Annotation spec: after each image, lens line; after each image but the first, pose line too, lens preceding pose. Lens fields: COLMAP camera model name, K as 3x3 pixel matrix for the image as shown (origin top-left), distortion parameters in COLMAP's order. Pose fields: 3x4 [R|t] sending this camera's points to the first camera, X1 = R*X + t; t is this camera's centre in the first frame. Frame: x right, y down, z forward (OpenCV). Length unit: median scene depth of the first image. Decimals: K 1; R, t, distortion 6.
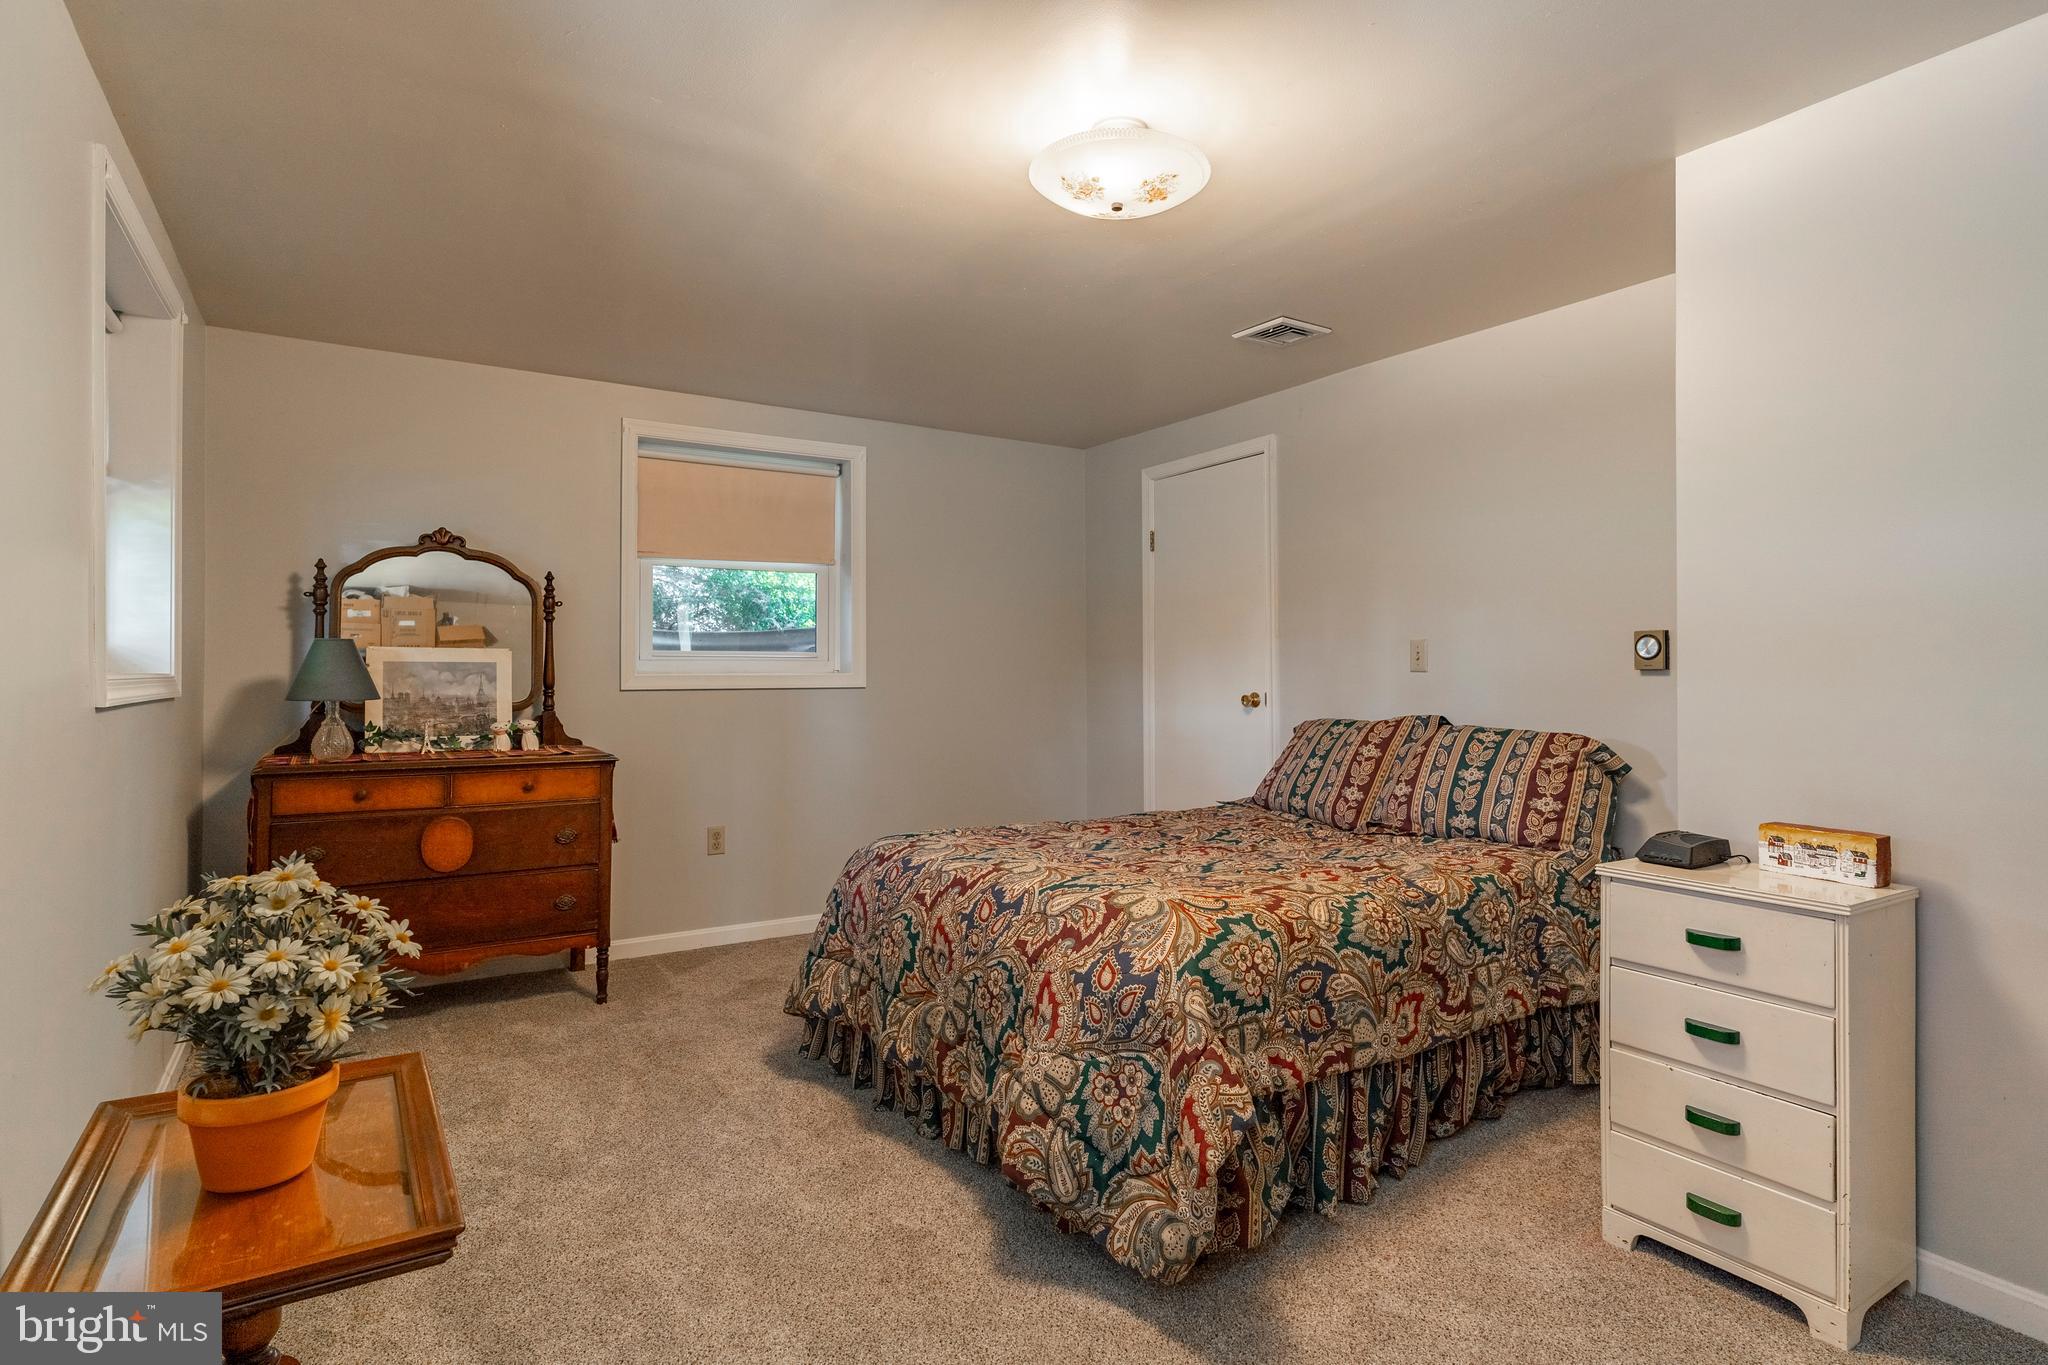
lens RADIAL K [[1023.0, 0, 1024.2], [0, 1023.0, 676.3], [0, 0, 1]] dist [-0.003217, -0.000419]
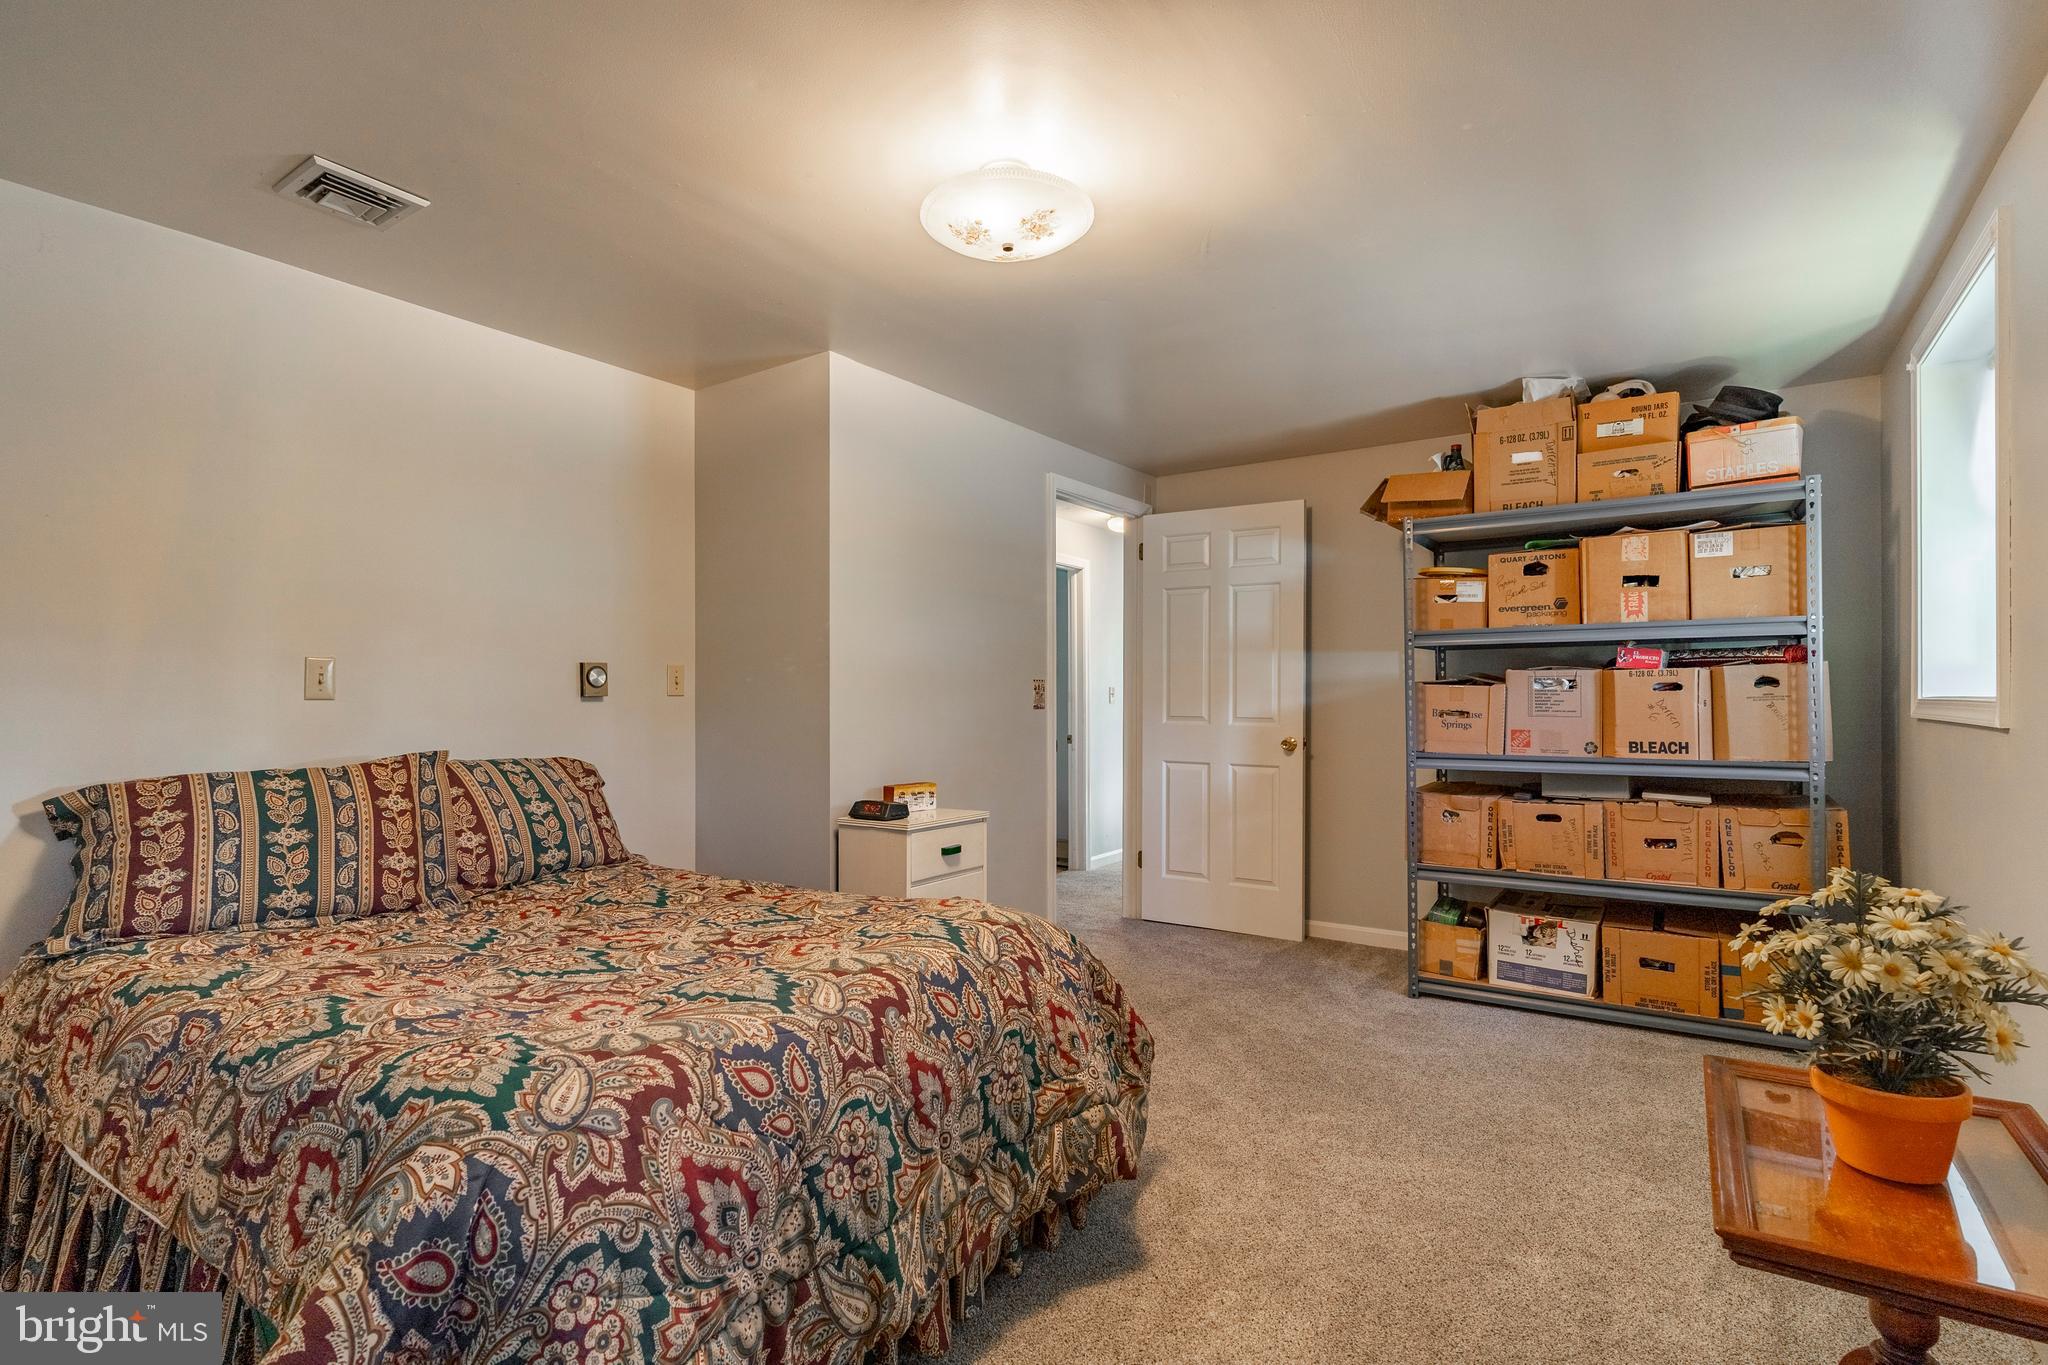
lens RADIAL K [[996.0, 0, 1024.0], [0, 996.0, 682.5], [0, 0, 1]] dist [0.002773, 0.000121]
pose [[-0.382163, 0.014441, 0.923982, -0.613451], [0.014442, 0.999849, -0.009654, -0.004285], [-0.923982, 0.009655, -0.382314, 0.999523]]
